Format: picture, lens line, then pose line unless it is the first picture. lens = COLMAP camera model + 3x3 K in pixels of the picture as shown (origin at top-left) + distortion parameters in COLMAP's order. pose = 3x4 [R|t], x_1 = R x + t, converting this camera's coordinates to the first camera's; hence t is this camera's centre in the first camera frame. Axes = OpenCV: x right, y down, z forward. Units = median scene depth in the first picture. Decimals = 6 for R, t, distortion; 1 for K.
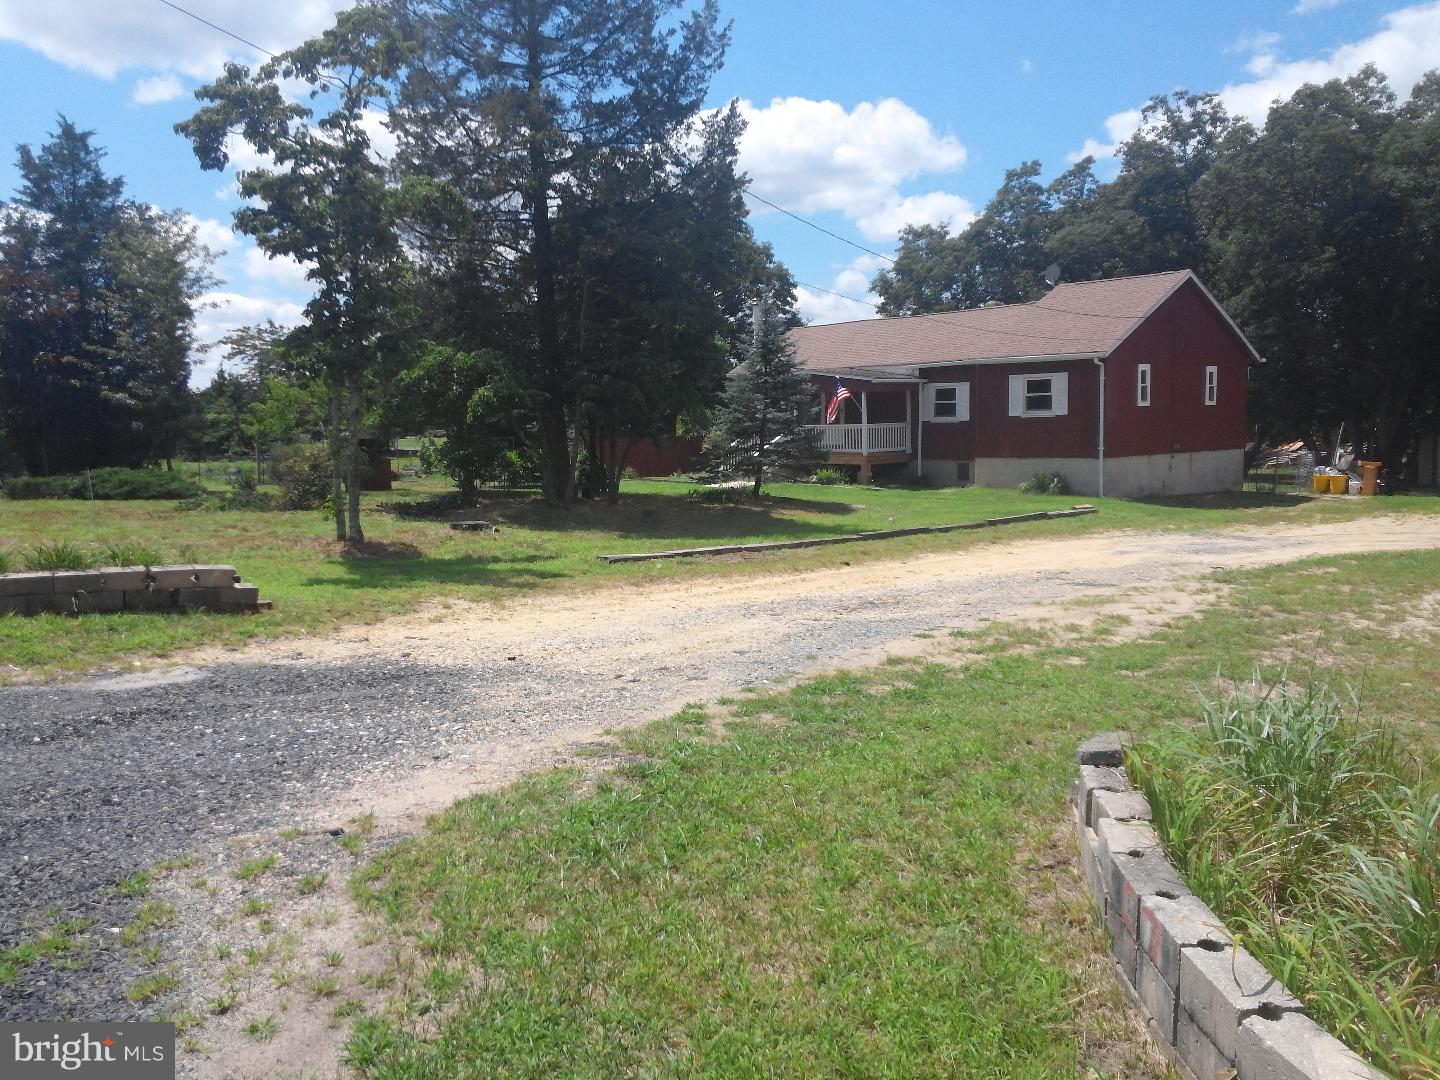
lens RADIAL K [[1201.8, 0, 720.0], [0, 1201.8, 540.0], [0, 0, 1]] dist [0.104143, -0.000864]
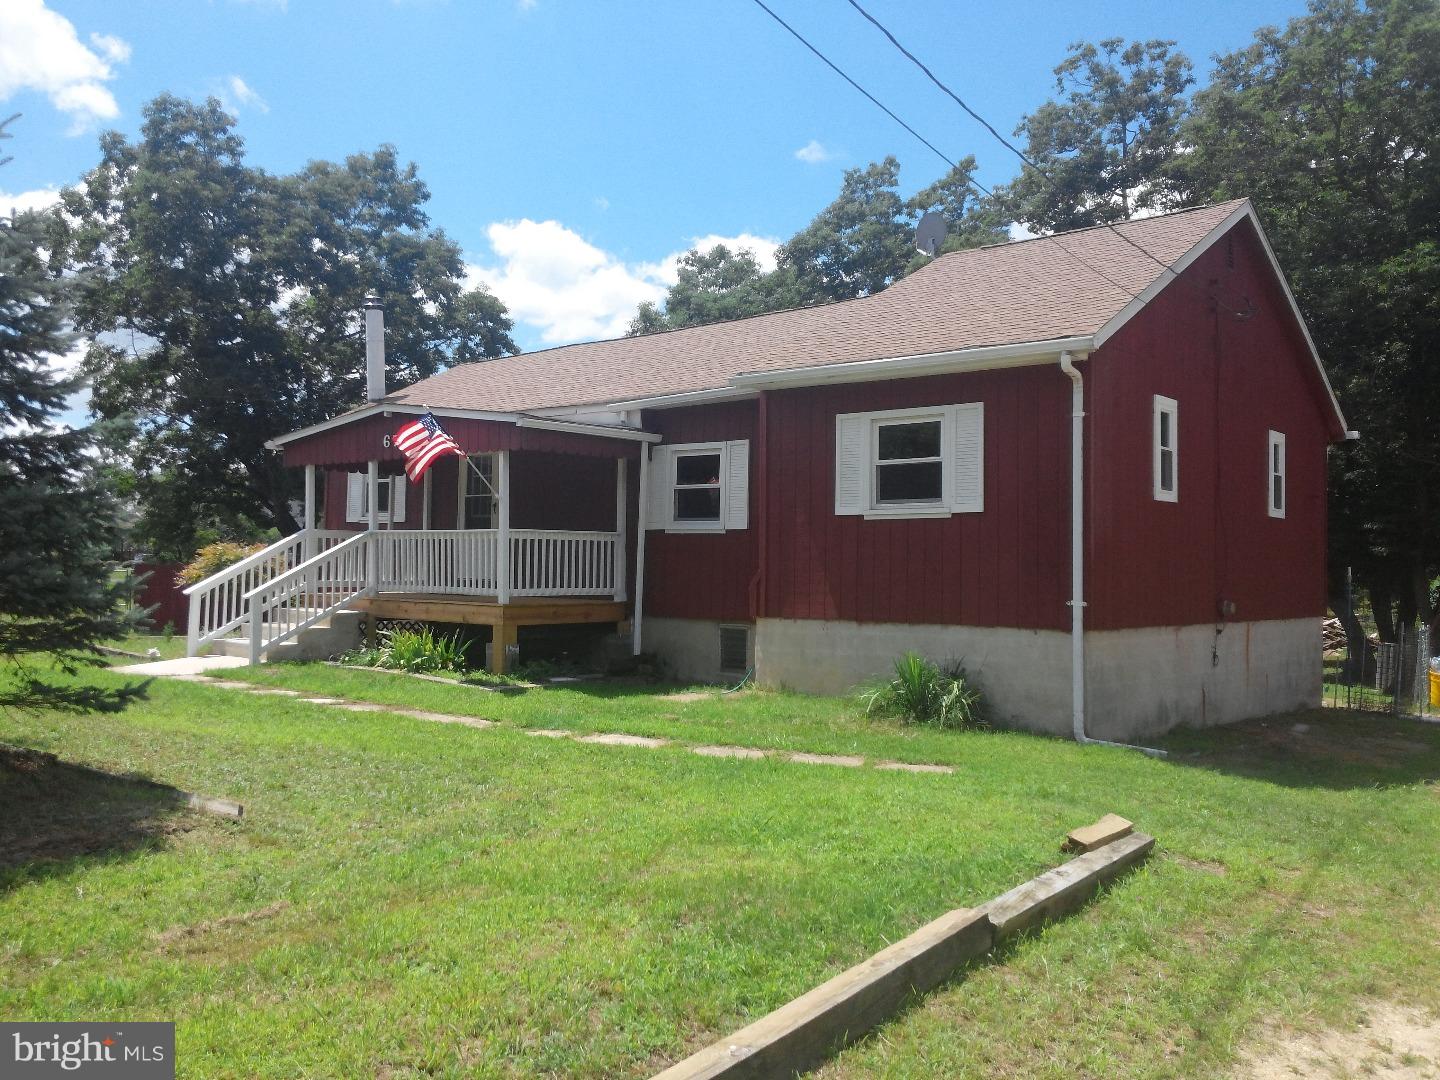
lens RADIAL K [[1232.4, 0, 720.0], [0, 1232.4, 540.0], [0, 0, 1]] dist [0.038761, -0.005619]
pose [[0.992226, 0.037205, 0.118761, 0.144949], [-0.022217, 0.991892, -0.125123, -0.040736], [-0.122454, 0.121512, 0.985008, 0.574465]]
